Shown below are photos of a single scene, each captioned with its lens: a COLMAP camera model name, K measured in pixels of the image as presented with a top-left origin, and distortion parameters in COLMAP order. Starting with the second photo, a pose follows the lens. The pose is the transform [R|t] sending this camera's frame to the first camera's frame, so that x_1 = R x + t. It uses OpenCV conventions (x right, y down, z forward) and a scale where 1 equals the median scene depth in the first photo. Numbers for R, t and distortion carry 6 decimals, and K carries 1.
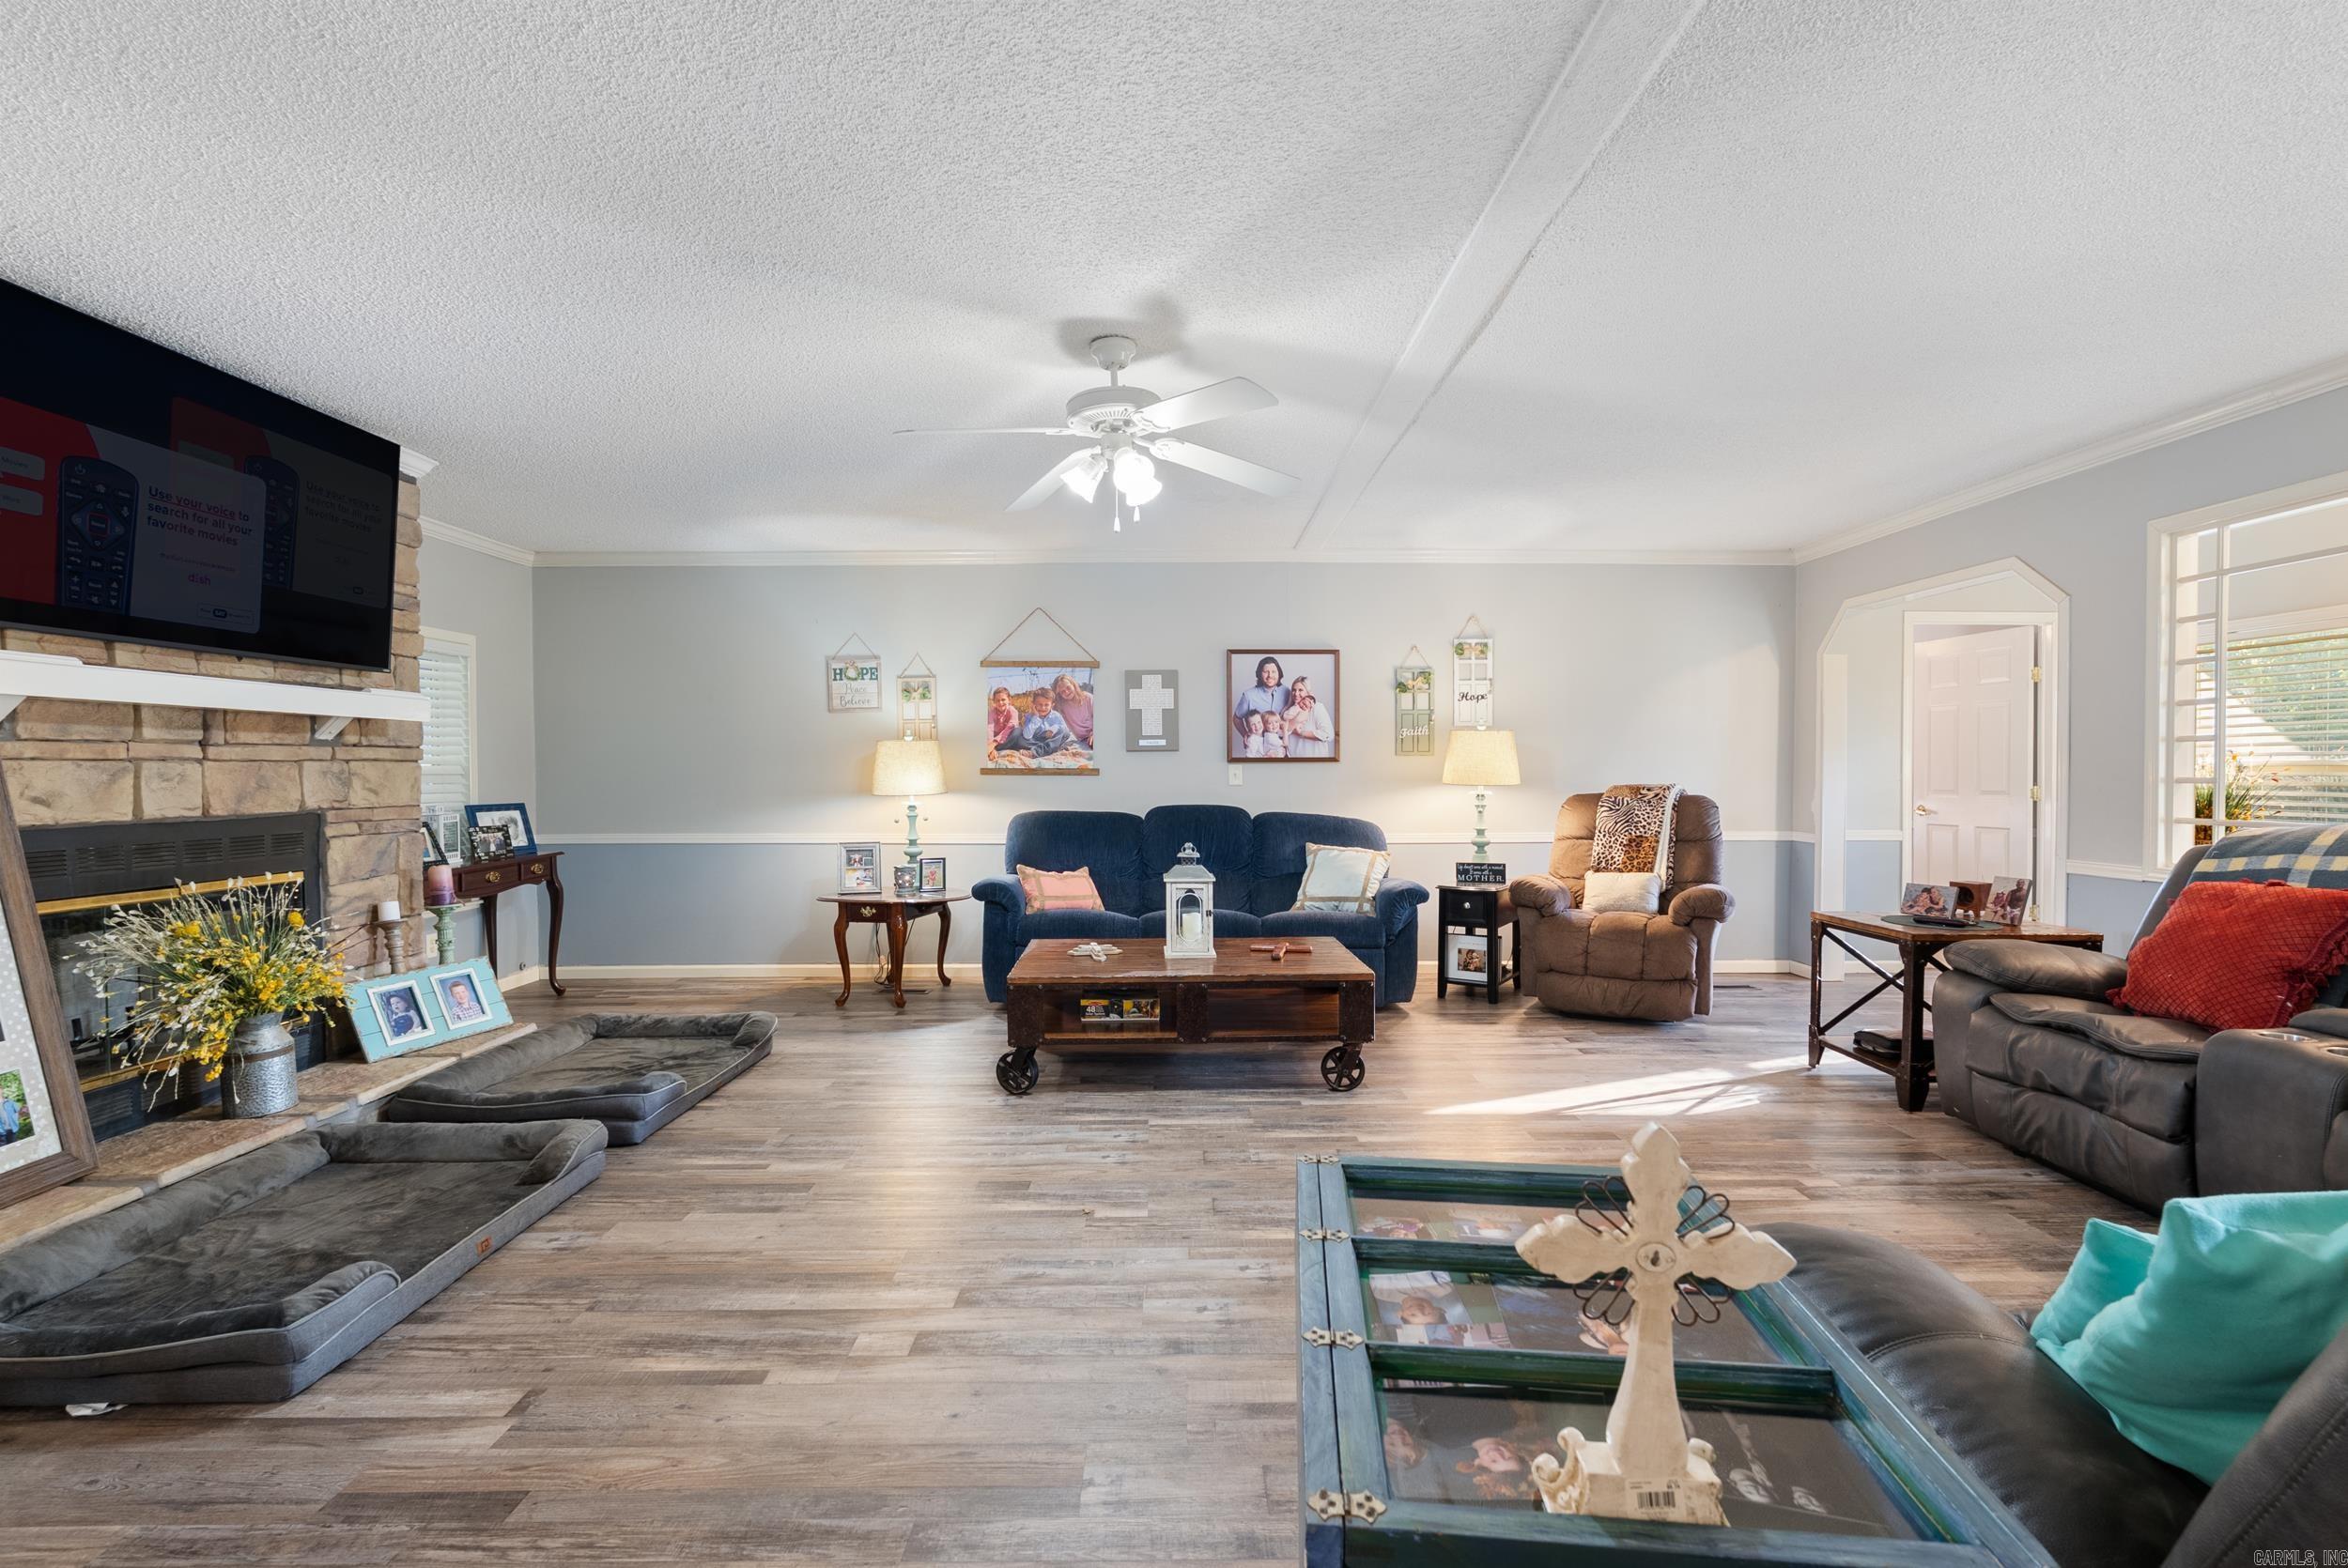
lens RADIAL K [[1034.7, 0, 1176.9], [0, 1034.7, 792.1], [0, 0, 1]] dist [-0.007149, -0.000065]
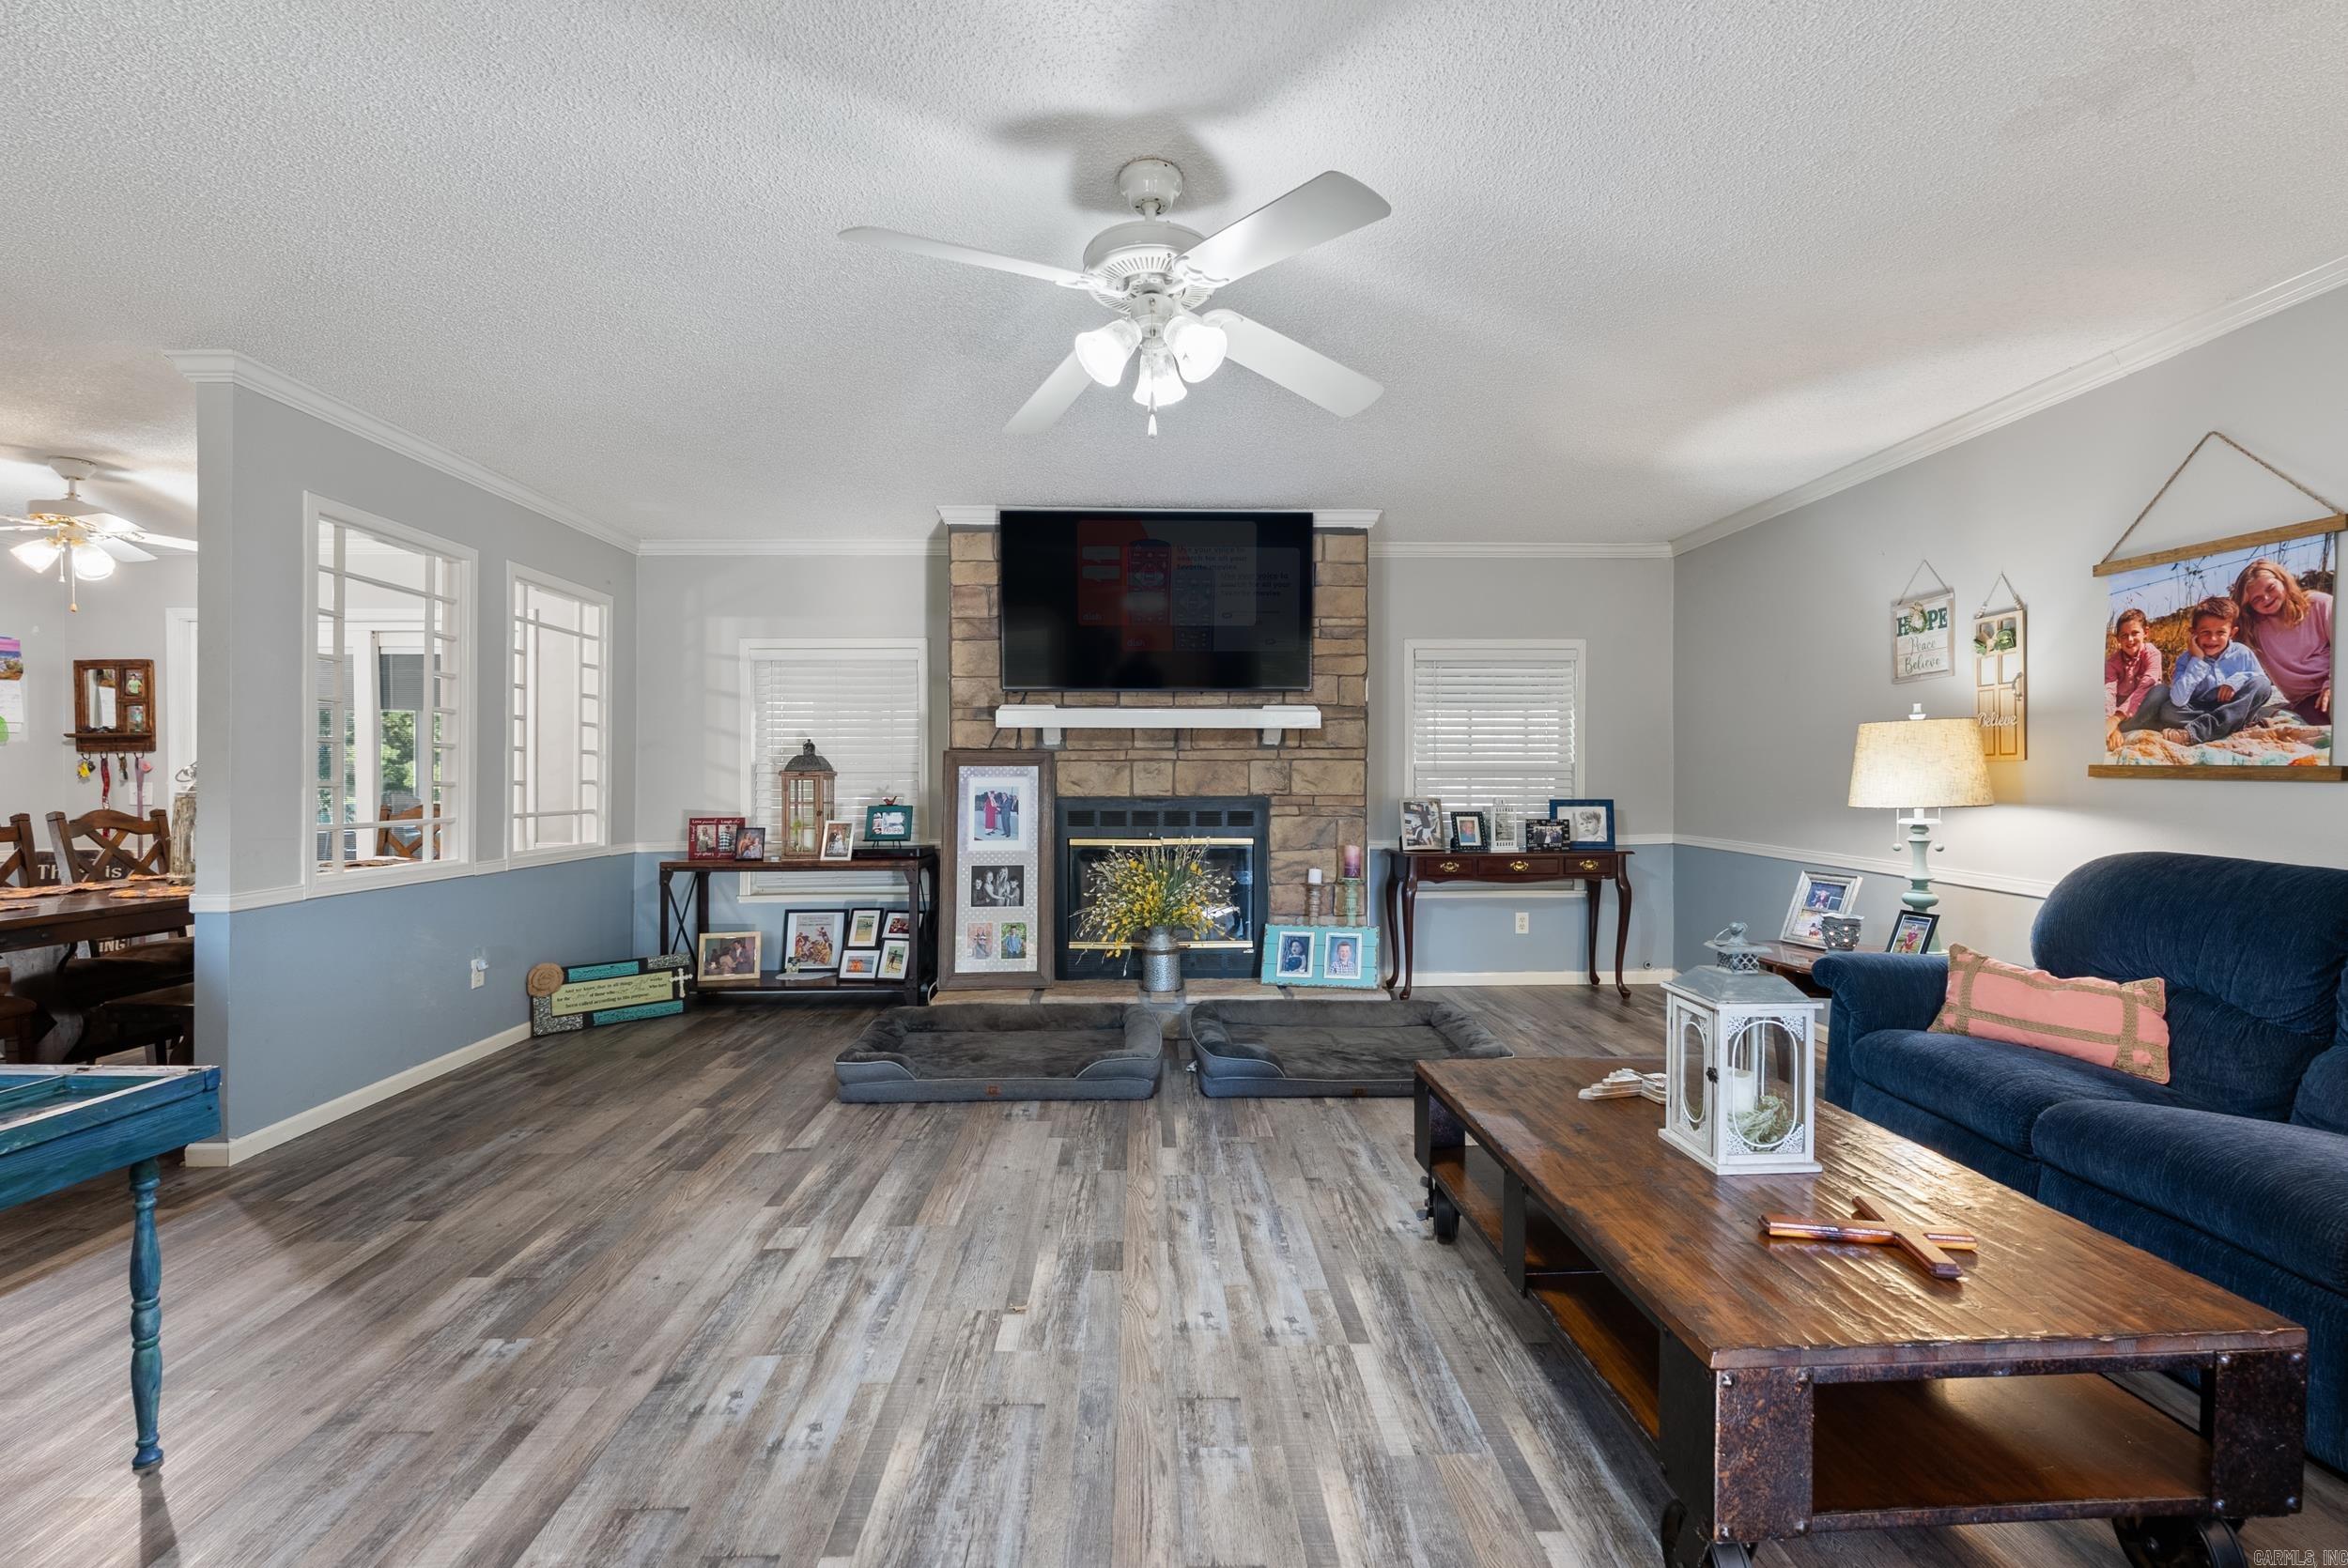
lens RADIAL K [[1034.7, 0, 1174.3], [0, 1034.7, 785.2], [0, 0, 1]] dist [-0.007149, -0.000065]
pose [[0.023391, 0.020116, -0.999524, 0.377294], [-0.021701, 0.999572, 0.019609, -0.014351], [0.999491, 0.021232, 0.023818, 0.570102]]
